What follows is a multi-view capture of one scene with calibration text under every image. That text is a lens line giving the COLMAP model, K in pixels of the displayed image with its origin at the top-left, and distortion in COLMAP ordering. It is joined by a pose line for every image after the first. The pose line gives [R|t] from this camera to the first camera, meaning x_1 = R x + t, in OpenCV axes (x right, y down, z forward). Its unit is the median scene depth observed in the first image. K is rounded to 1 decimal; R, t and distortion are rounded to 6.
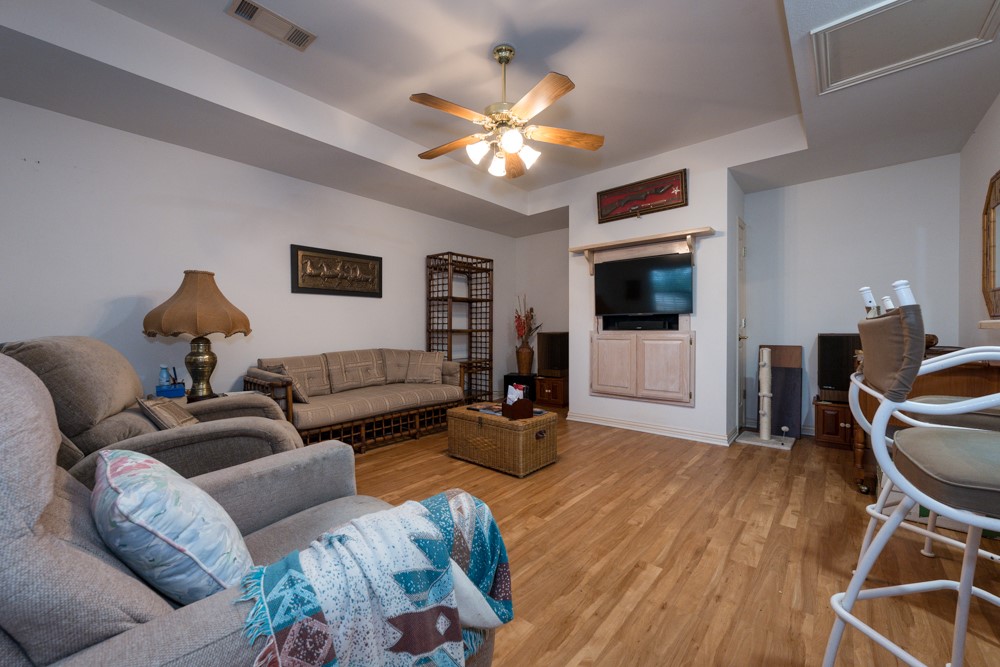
lens RADIAL K [[397.9, 0, 498.9], [0, 397.9, 331.4], [0, 0, 1]] dist [0.001215, -0.000754]
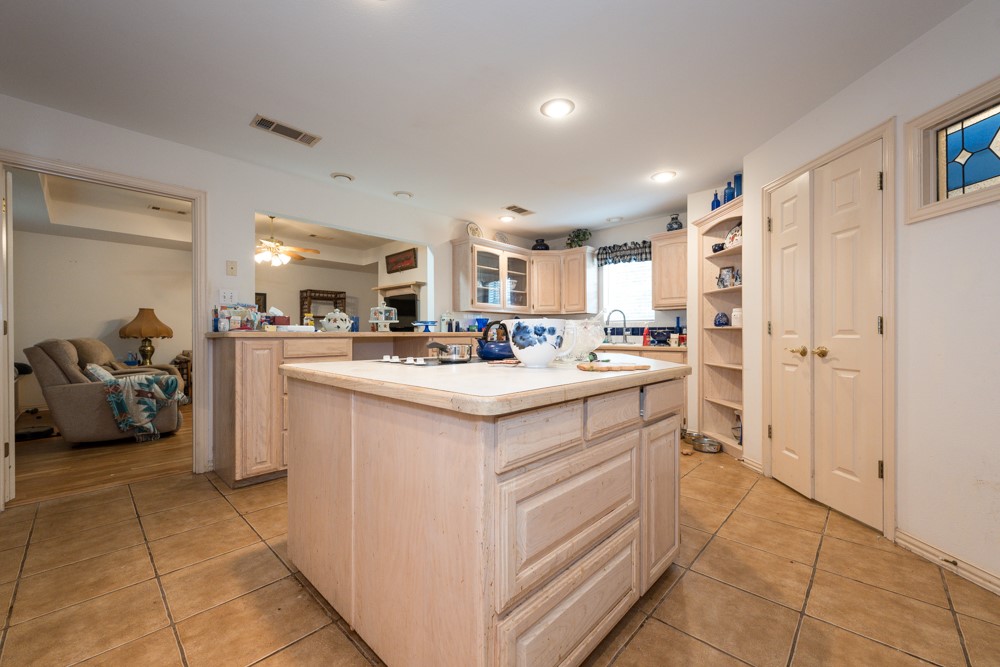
lens RADIAL K [[397.9, 0, 498.1], [0, 397.9, 333.0], [0, 0, 1]] dist [0.001215, -0.000754]
pose [[0.998870, 0.002460, -0.047453, 1.255642], [-0.002903, 0.999953, -0.009260, -0.002201], [0.047428, 0.009388, 0.998831, -1.067116]]
